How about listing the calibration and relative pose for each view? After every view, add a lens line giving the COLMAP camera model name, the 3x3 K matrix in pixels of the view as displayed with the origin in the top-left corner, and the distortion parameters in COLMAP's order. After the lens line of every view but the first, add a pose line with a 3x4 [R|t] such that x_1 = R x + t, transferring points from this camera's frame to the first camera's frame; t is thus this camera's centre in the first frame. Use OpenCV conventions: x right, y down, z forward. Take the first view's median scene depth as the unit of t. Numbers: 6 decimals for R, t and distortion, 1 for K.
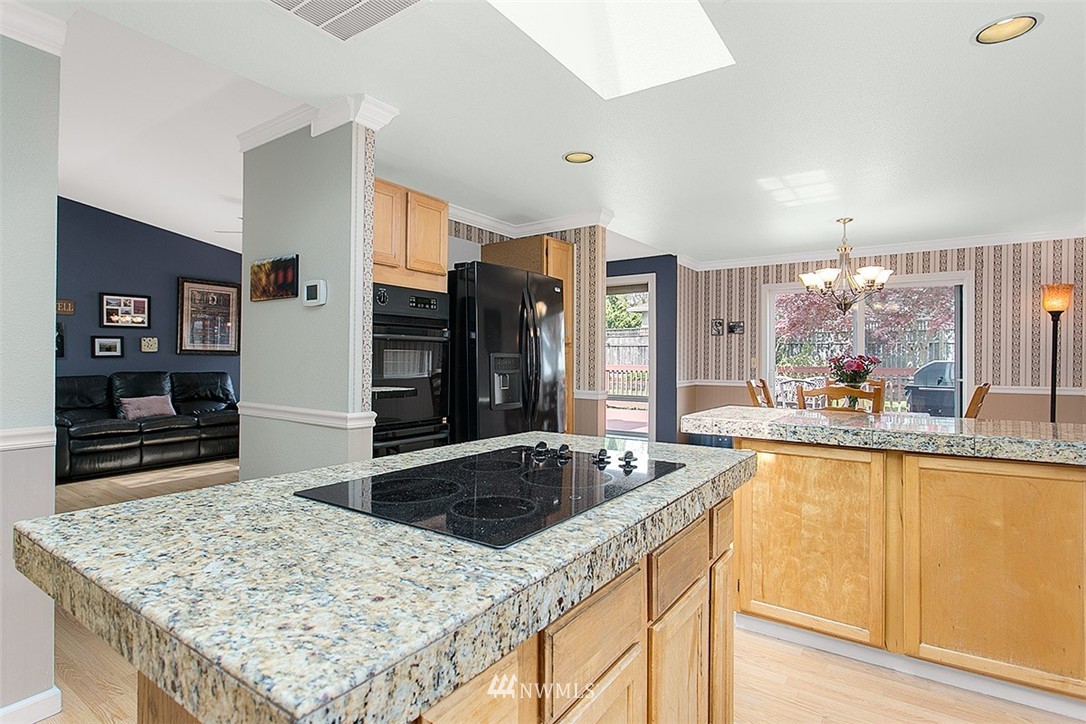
lens RADIAL K [[542.4, 0, 542.1], [0, 542.4, 358.1], [0, 0, 1]] dist [-0.002221, 0.000678]
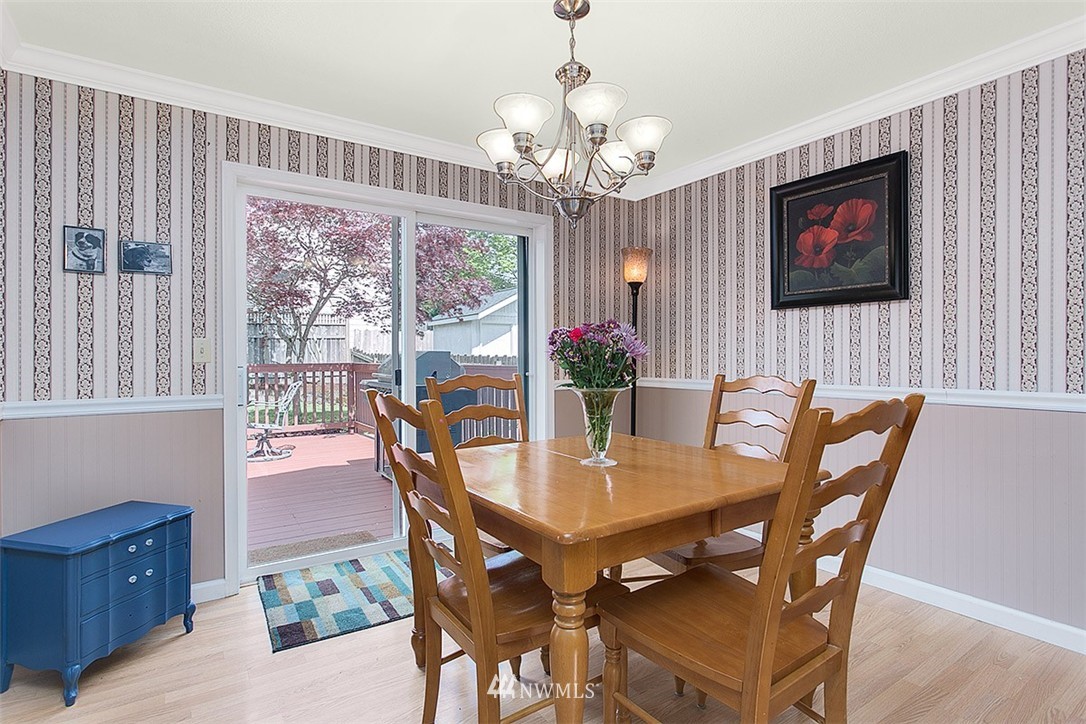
lens RADIAL K [[542.4, 0, 542.1], [0, 542.4, 358.1], [0, 0, 1]] dist [-0.002221, 0.000678]
pose [[0.360020, -0.008843, 0.932903, 0.090782], [0.008604, 0.999944, 0.006158, 0.012085], [-0.932905, 0.005810, 0.360076, 0.531206]]
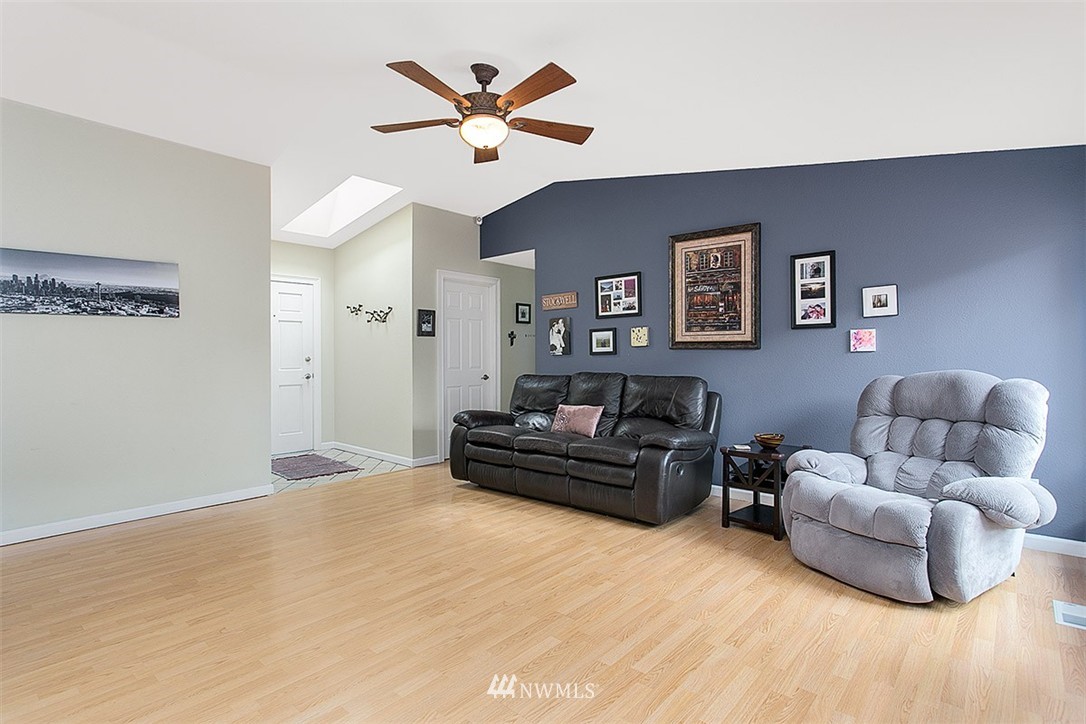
lens RADIAL K [[542.4, 0, 542.1], [0, 542.4, 358.1], [0, 0, 1]] dist [-0.002221, 0.000678]
pose [[-0.120872, 0.002020, -0.992666, 0.036033], [0.005263, 0.999985, 0.001395, 0.003052], [0.992654, -0.005056, -0.120881, 0.993275]]
